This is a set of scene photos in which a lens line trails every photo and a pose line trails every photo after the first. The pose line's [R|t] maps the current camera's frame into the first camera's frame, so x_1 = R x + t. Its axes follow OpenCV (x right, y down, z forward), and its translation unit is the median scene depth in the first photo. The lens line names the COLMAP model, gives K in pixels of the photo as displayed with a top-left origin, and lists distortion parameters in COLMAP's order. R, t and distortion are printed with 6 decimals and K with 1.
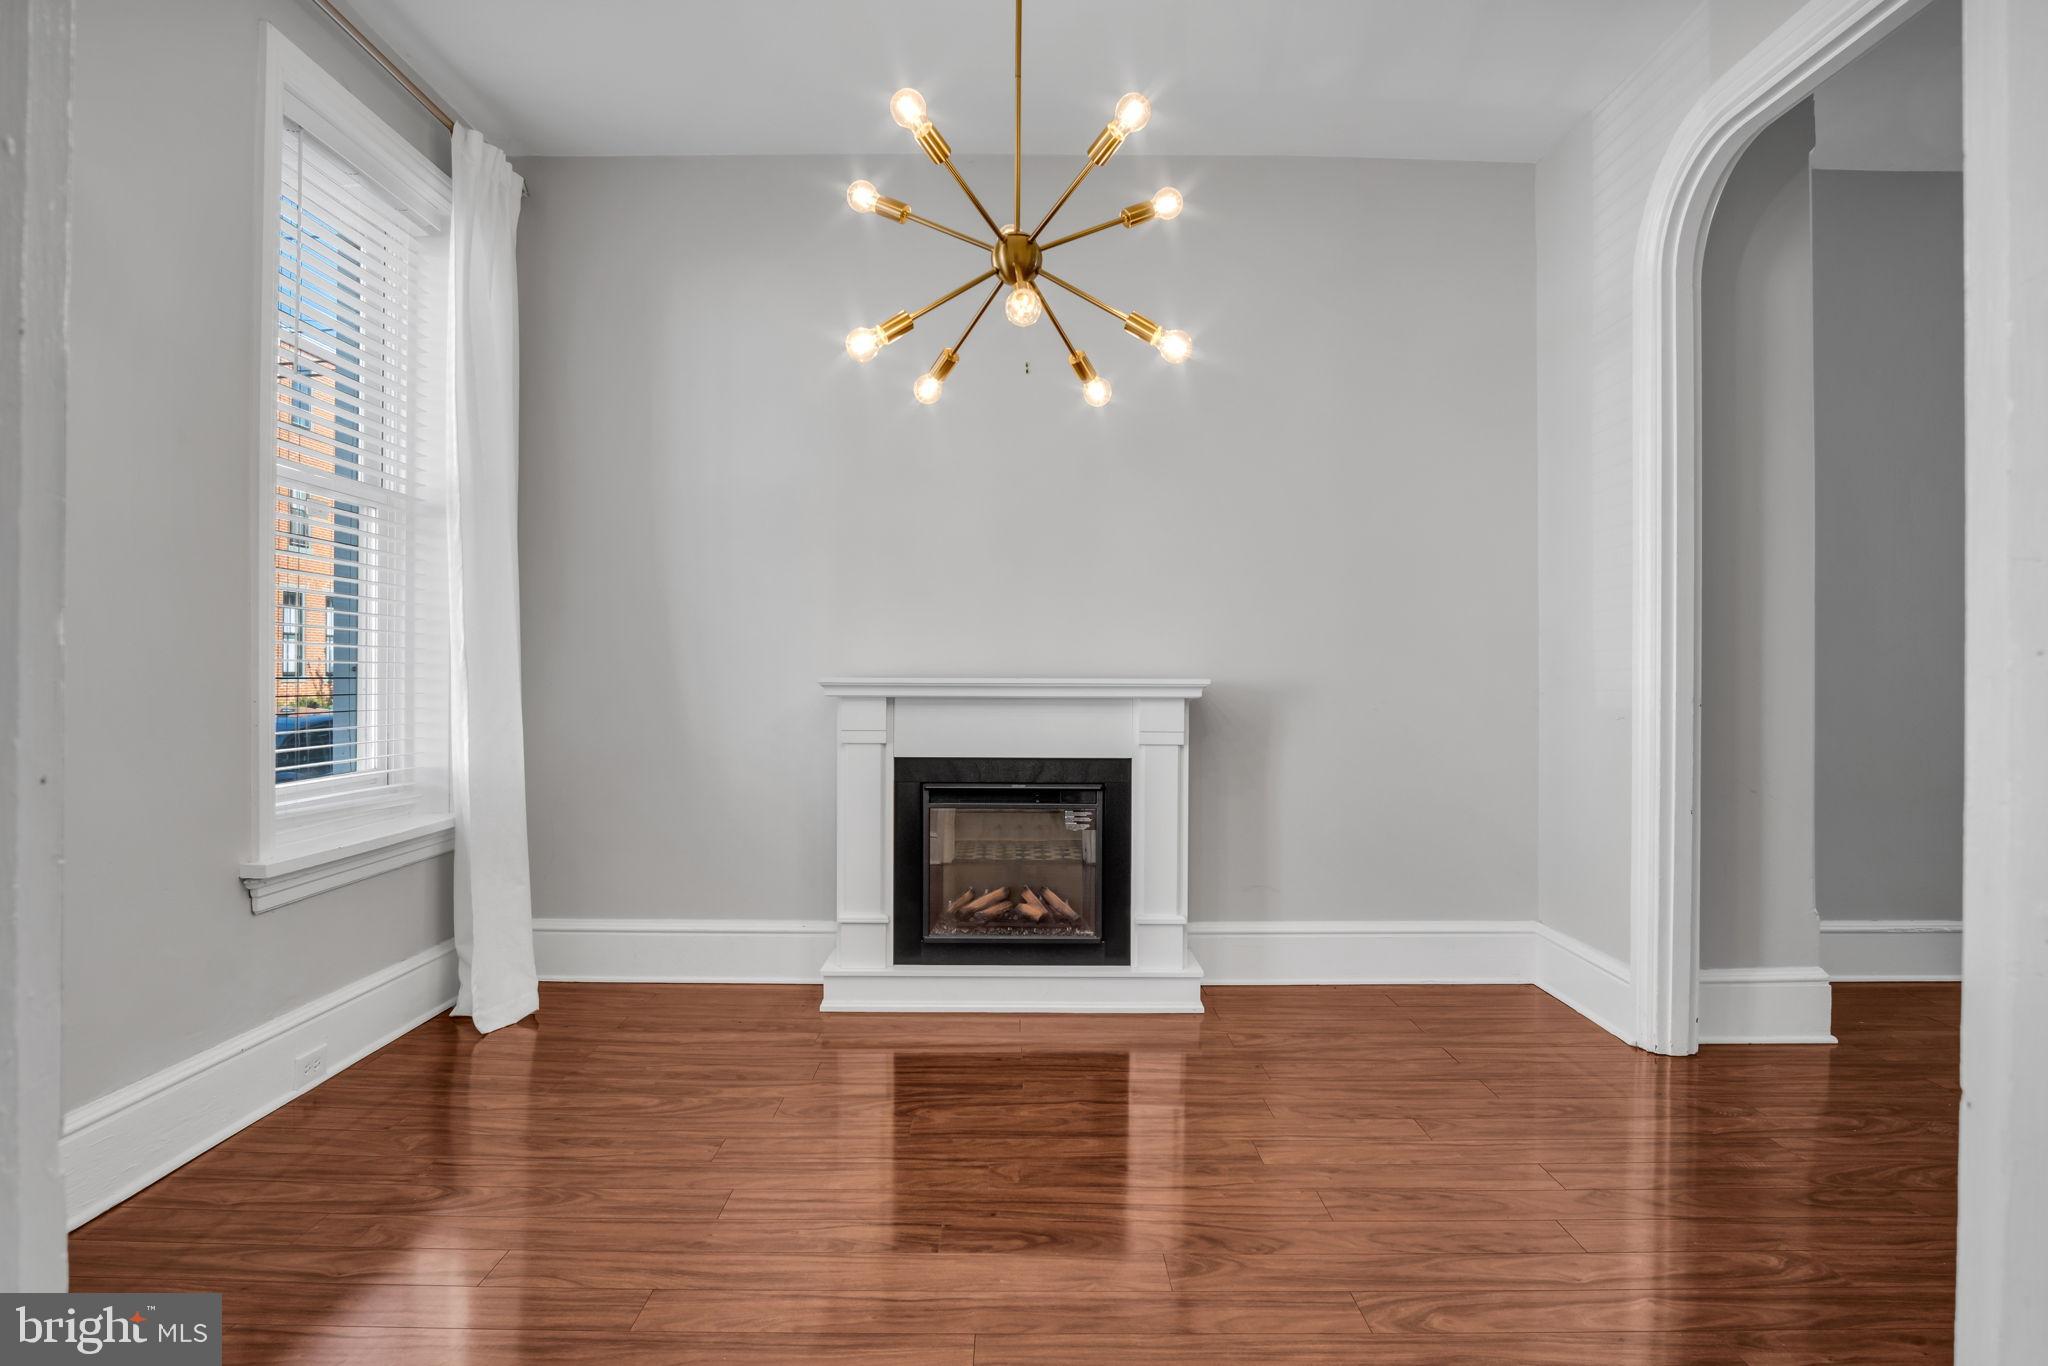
lens RADIAL K [[1114.3, 0, 1025.5], [0, 1114.3, 670.8], [0, 0, 1]] dist [-0.035421, 0.011695]
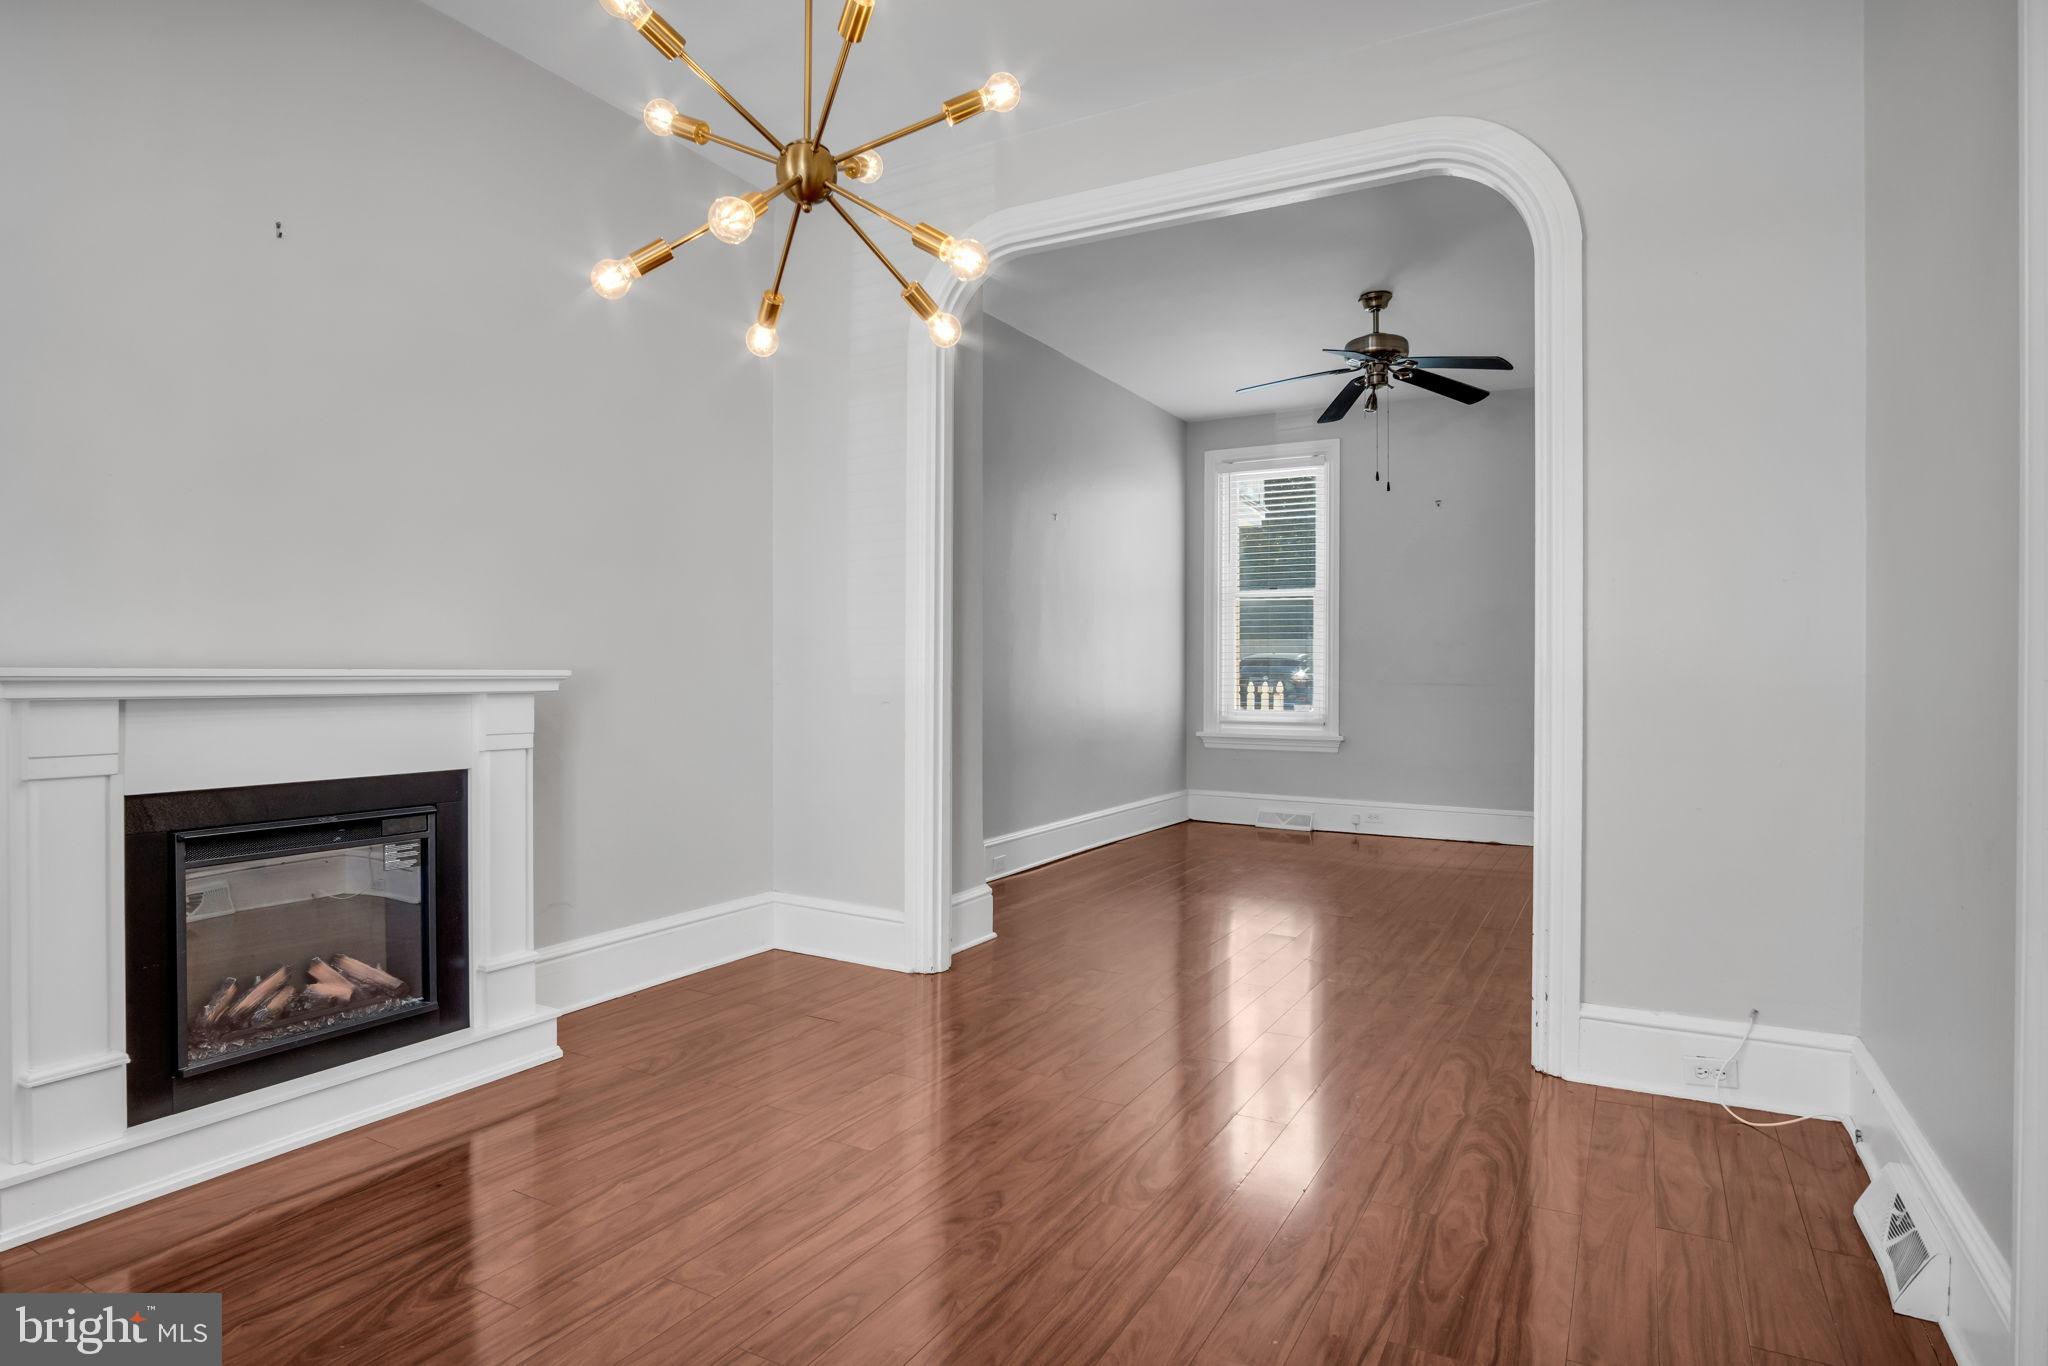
lens RADIAL K [[1114.3, 0, 1025.5], [0, 1114.3, 670.8], [0, 0, 1]] dist [-0.035421, 0.011695]
pose [[0.481928, 0.001446, 0.876209, -0.381228], [-0.005950, 0.999981, 0.001622, 0.003916], [-0.876190, -0.005996, 0.481928, 0.248270]]
